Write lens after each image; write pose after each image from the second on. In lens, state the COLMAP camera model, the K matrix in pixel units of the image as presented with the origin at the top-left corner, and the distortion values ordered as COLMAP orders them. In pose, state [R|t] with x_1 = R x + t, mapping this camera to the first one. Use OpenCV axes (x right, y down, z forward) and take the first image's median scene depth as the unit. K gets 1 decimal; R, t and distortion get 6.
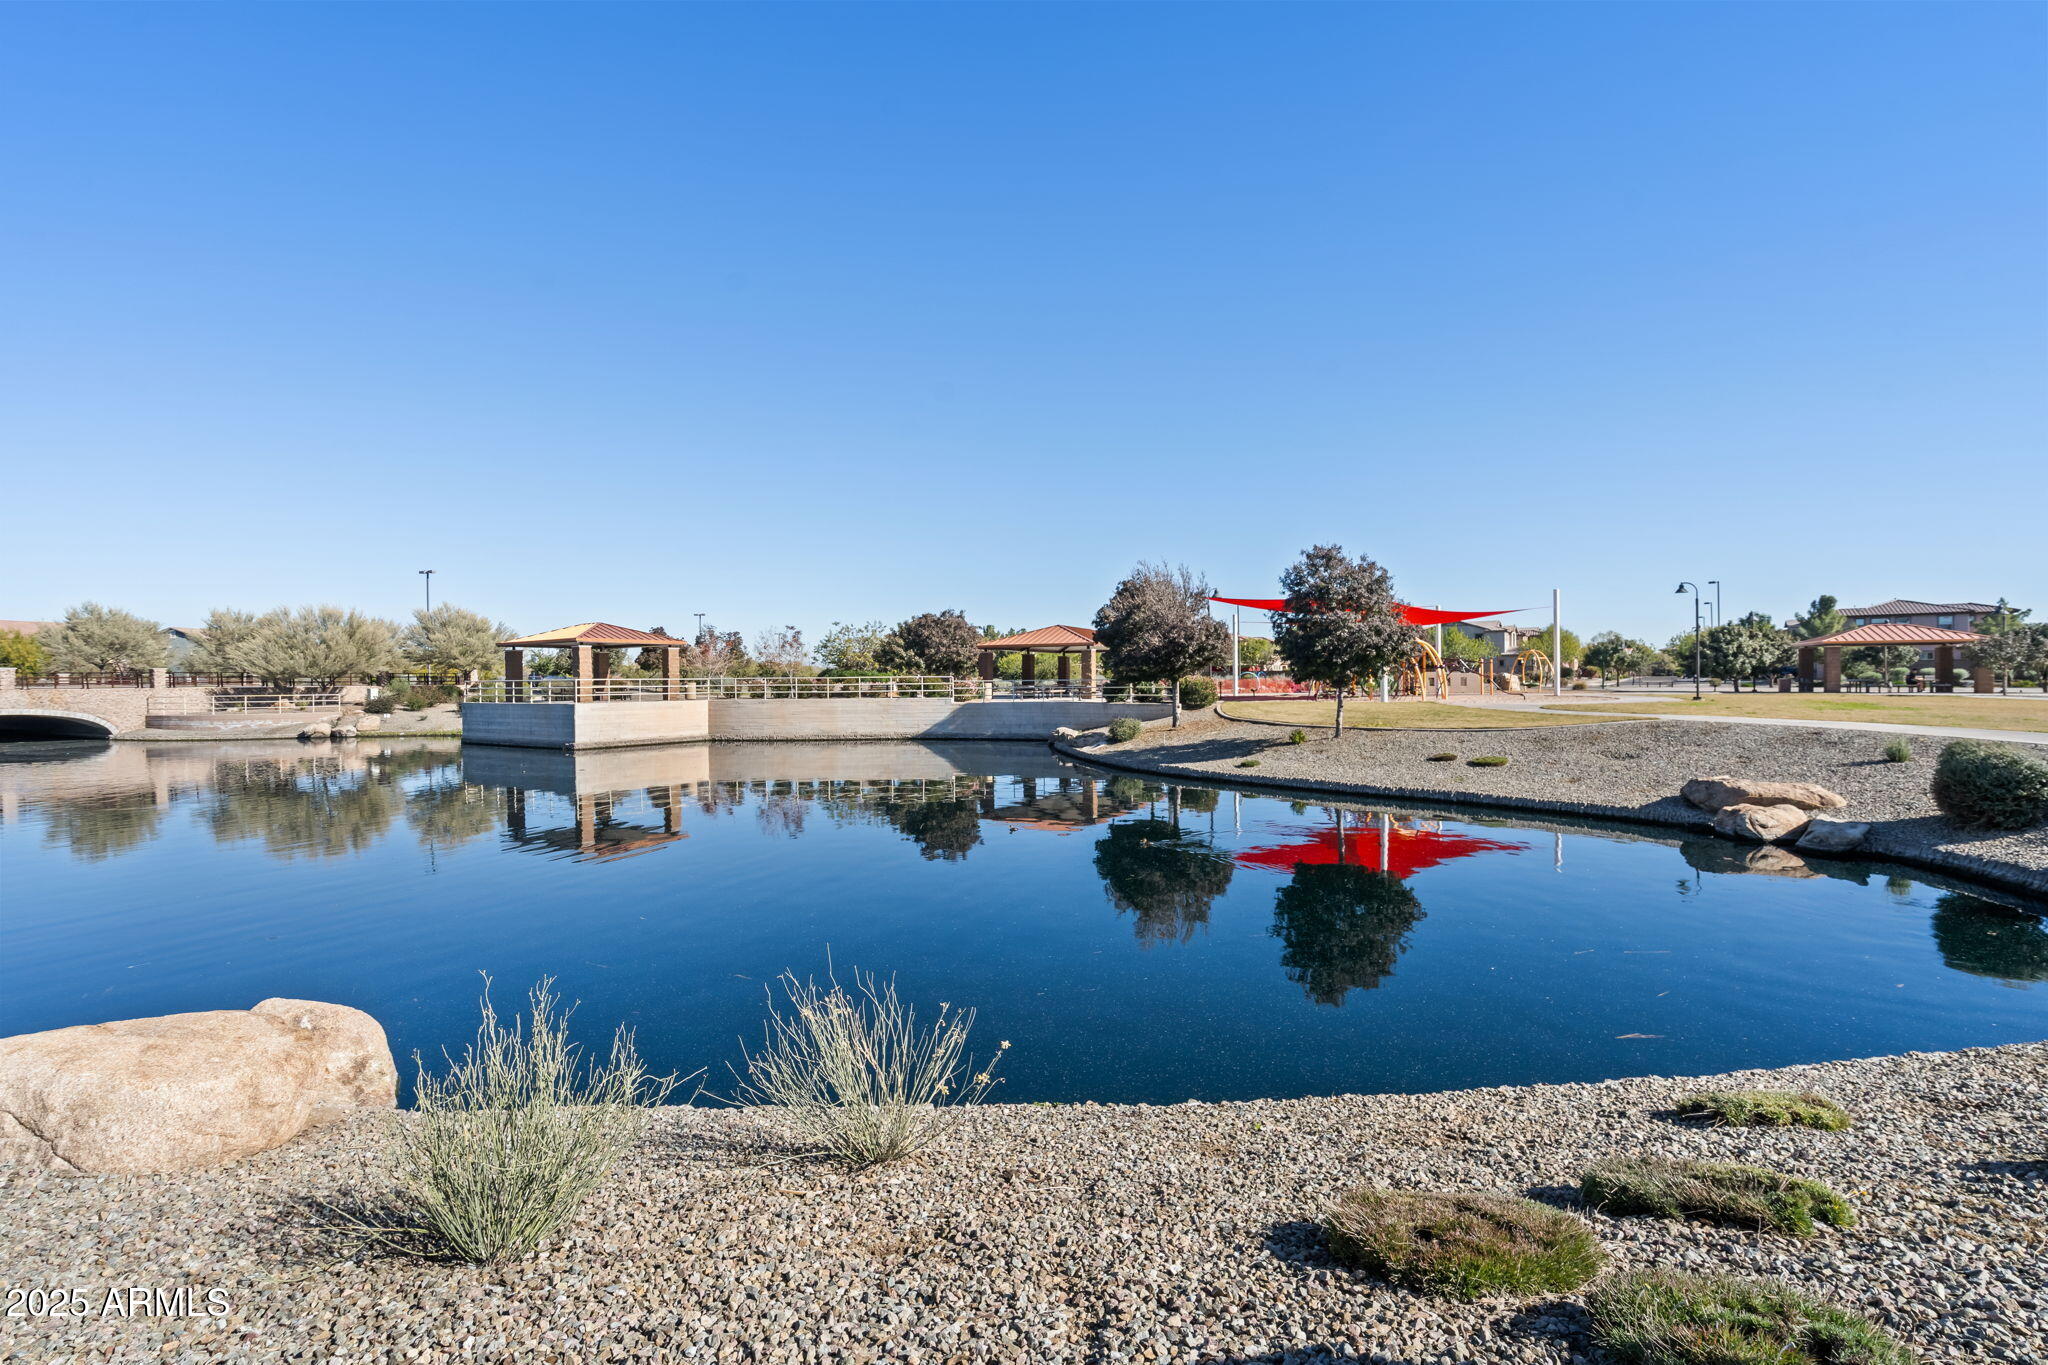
lens RADIAL K [[931.9, 0, 1026.4], [0, 931.9, 689.1], [0, 0, 1]] dist [-0.000663, 0.000286]
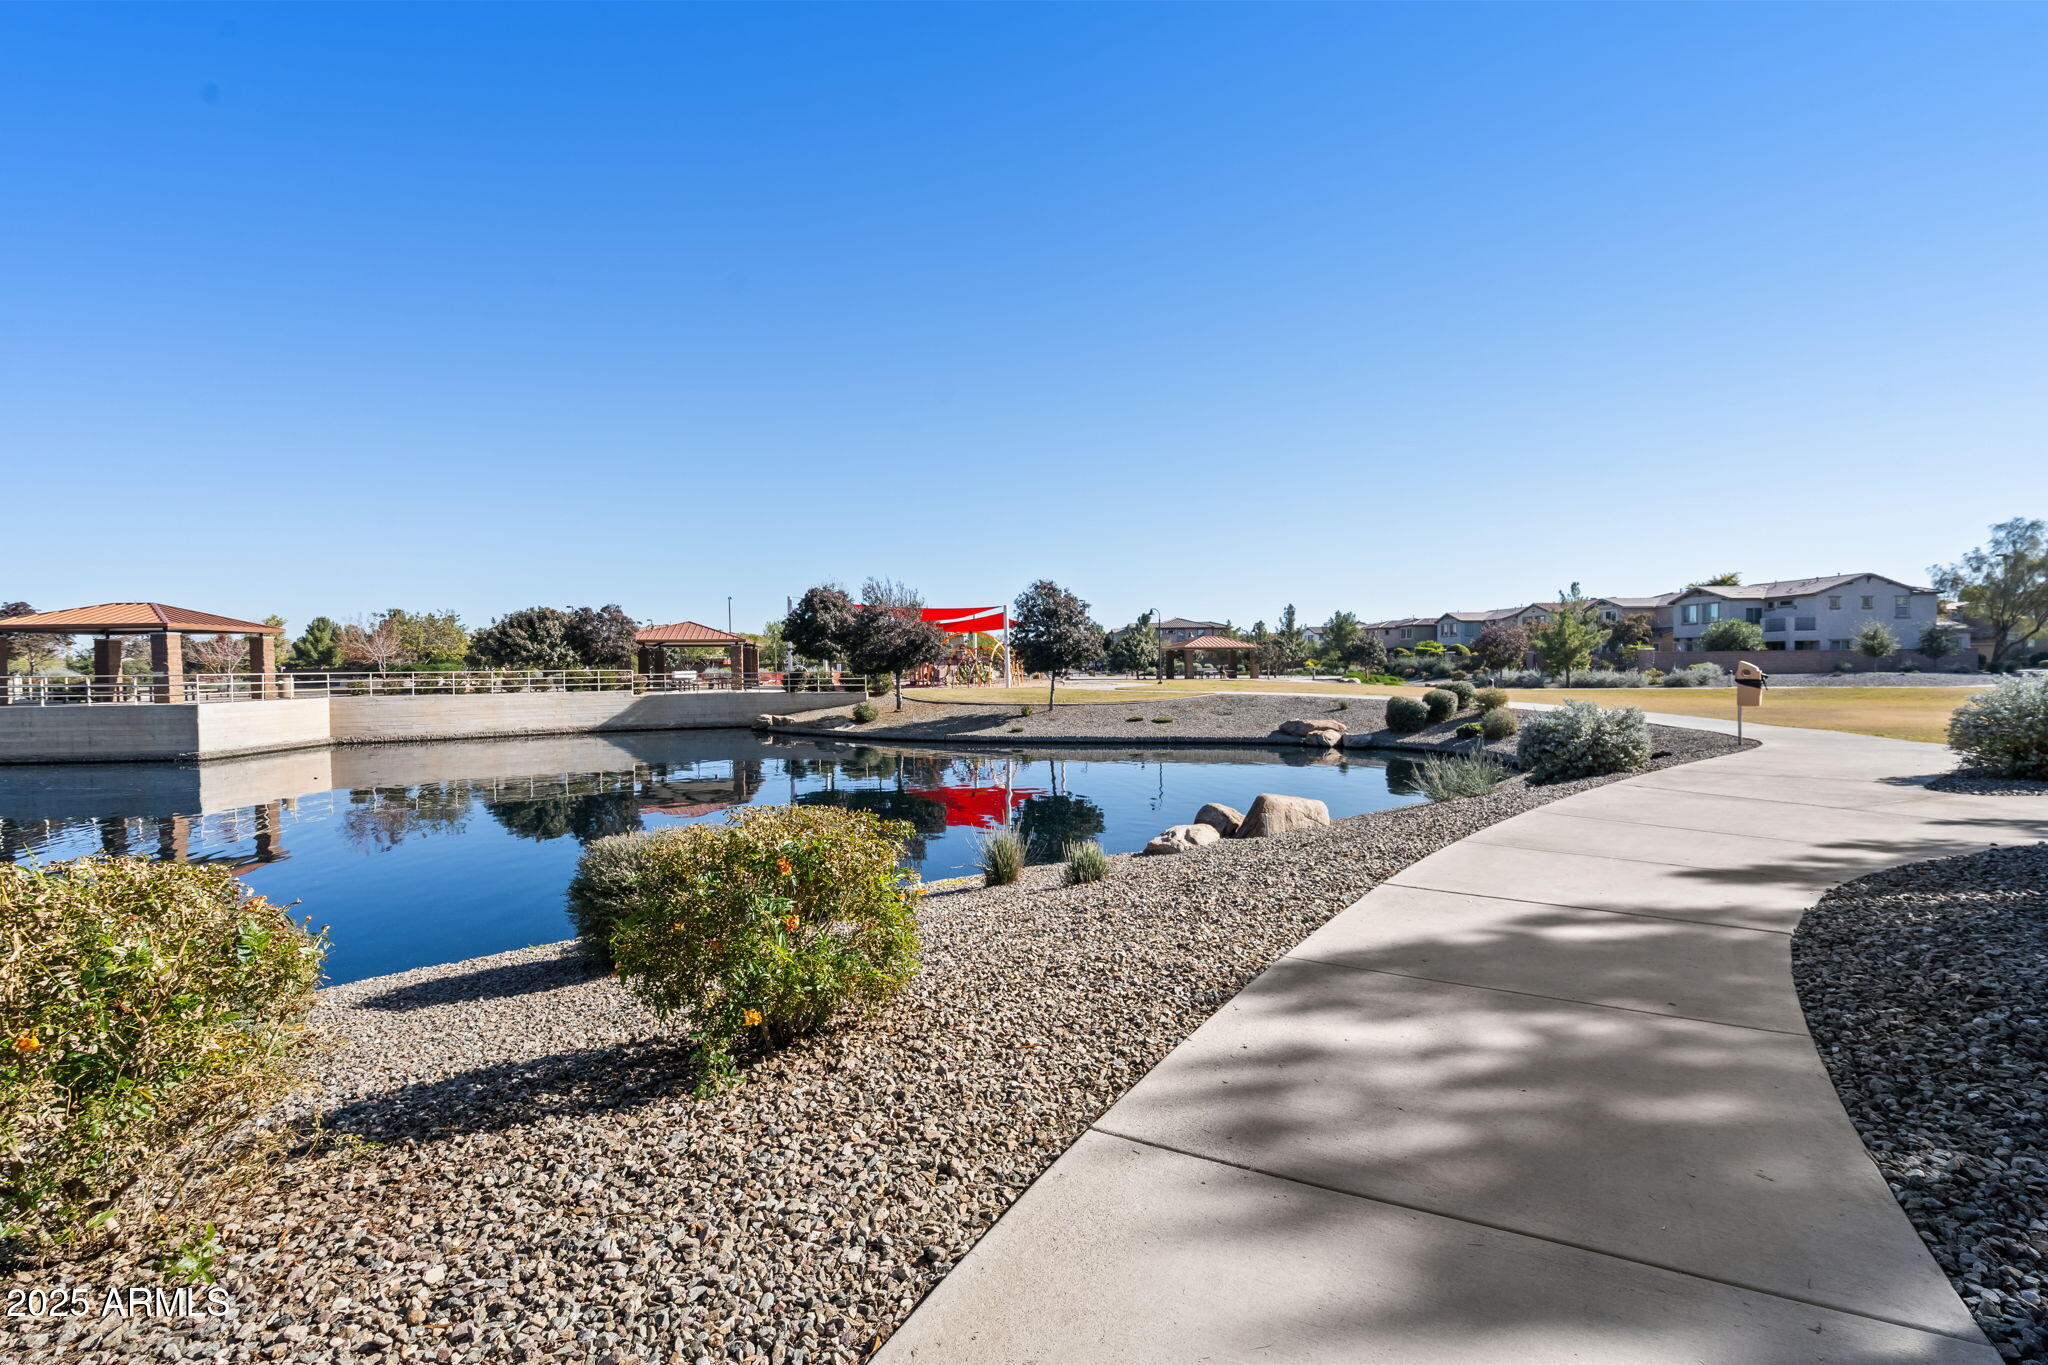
lens RADIAL K [[953.8, 0, 1022.4], [0, 953.8, 672.3], [0, 0, 1]] dist [-0.002179, 0.000024]
pose [[0.782870, -0.004062, 0.622172, -0.398247], [0.010481, 0.999923, -0.006659, 0.000696], [-0.622097, 0.011734, 0.782852, -0.096625]]
